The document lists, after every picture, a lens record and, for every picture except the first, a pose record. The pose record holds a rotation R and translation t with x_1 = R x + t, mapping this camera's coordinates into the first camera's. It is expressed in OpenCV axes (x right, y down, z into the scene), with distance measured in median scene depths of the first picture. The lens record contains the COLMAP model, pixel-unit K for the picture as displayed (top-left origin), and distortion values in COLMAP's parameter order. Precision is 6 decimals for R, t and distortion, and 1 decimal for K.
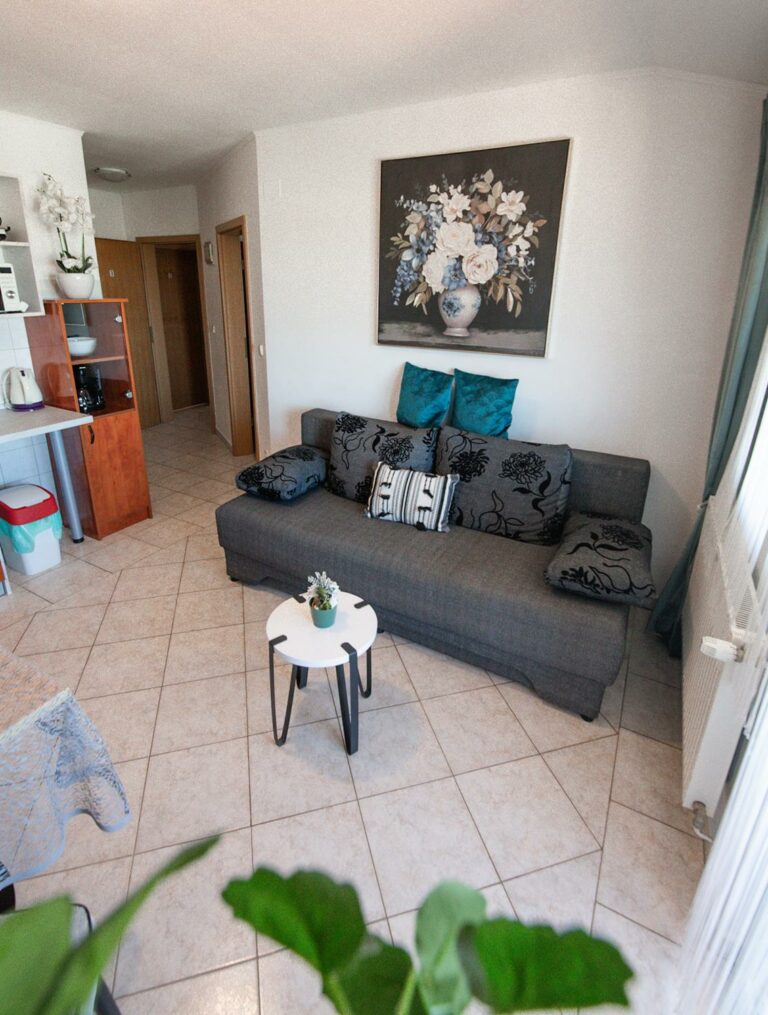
lens RADIAL K [[501.4, 0, 376.3], [0, 501.4, 446.9], [0, 0, 1]] dist [0.001860, -0.012142]
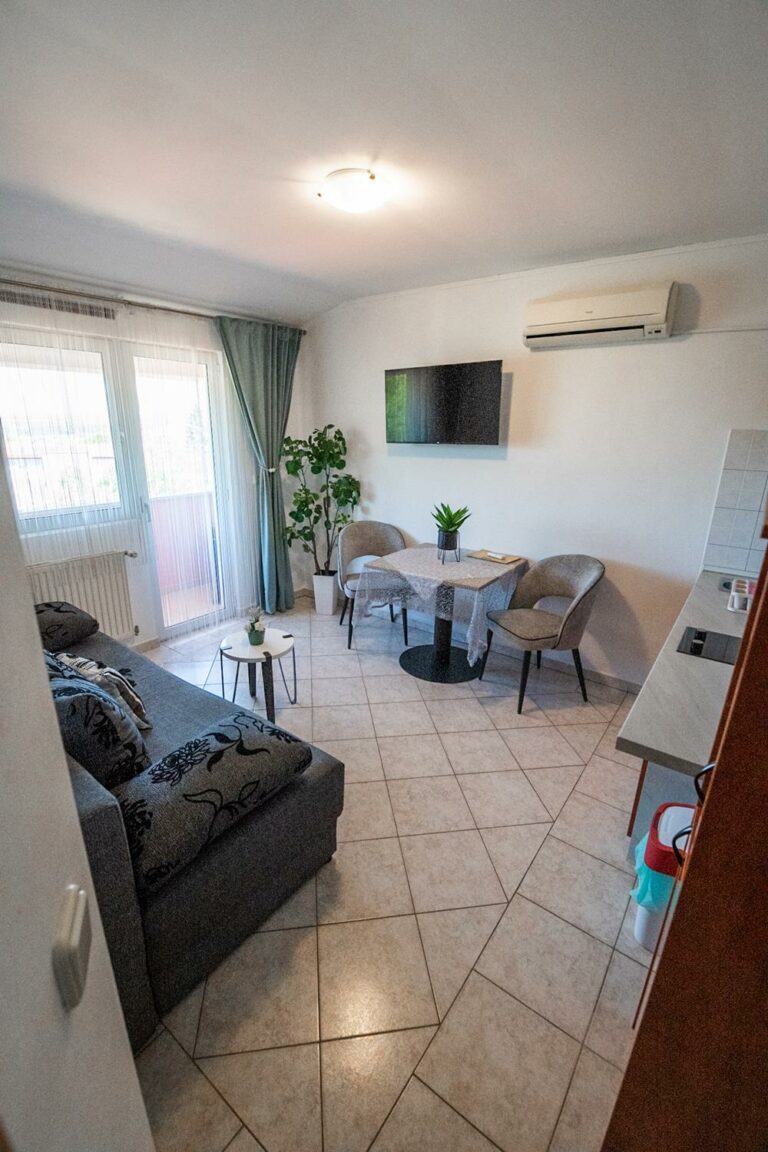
lens RADIAL K [[501.5, 0, 384.0], [0, 501.5, 576.0], [0, 0, 1]] dist [-0.001239, -0.010059]
pose [[-0.991702, -0.066619, 0.109953, -0.432729], [0.007795, 0.822530, 0.568668, -0.456670], [-0.128324, 0.564806, -0.815186, 1.394856]]
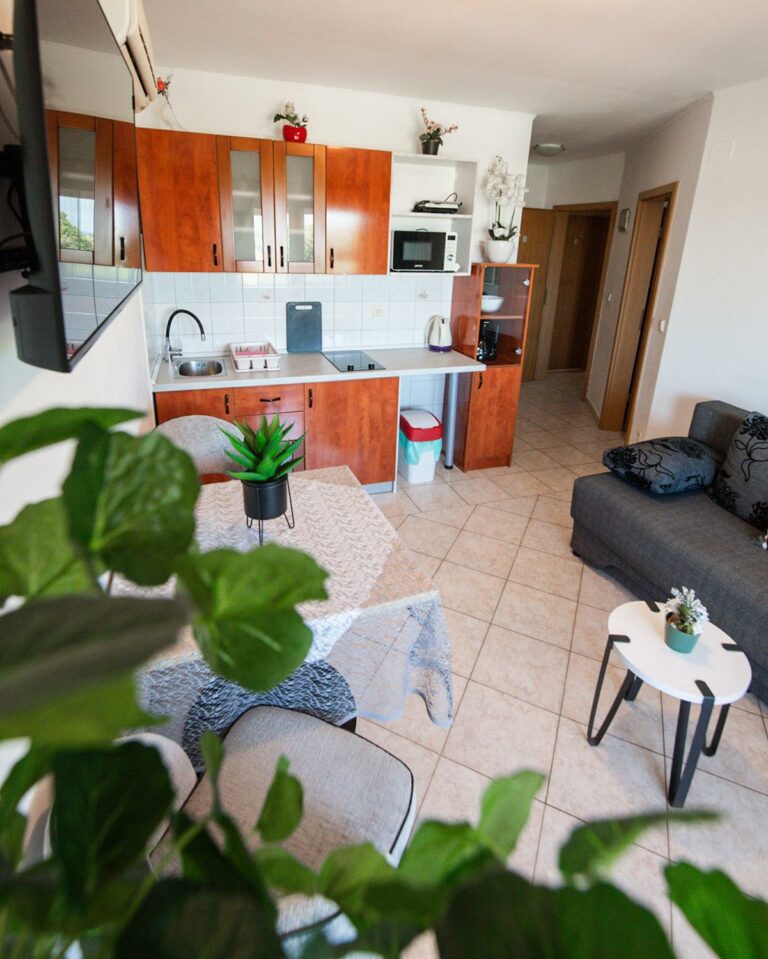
lens RADIAL K [[500.5, 0, 376.6], [0, 500.5, 391.4], [0, 0, 1]] dist [0.000611, -0.012081]
pose [[0.749982, 0.203025, -0.629530, -0.027953], [-0.223738, 0.973496, 0.047408, -0.002716], [0.622469, 0.105294, 0.775529, -0.030900]]
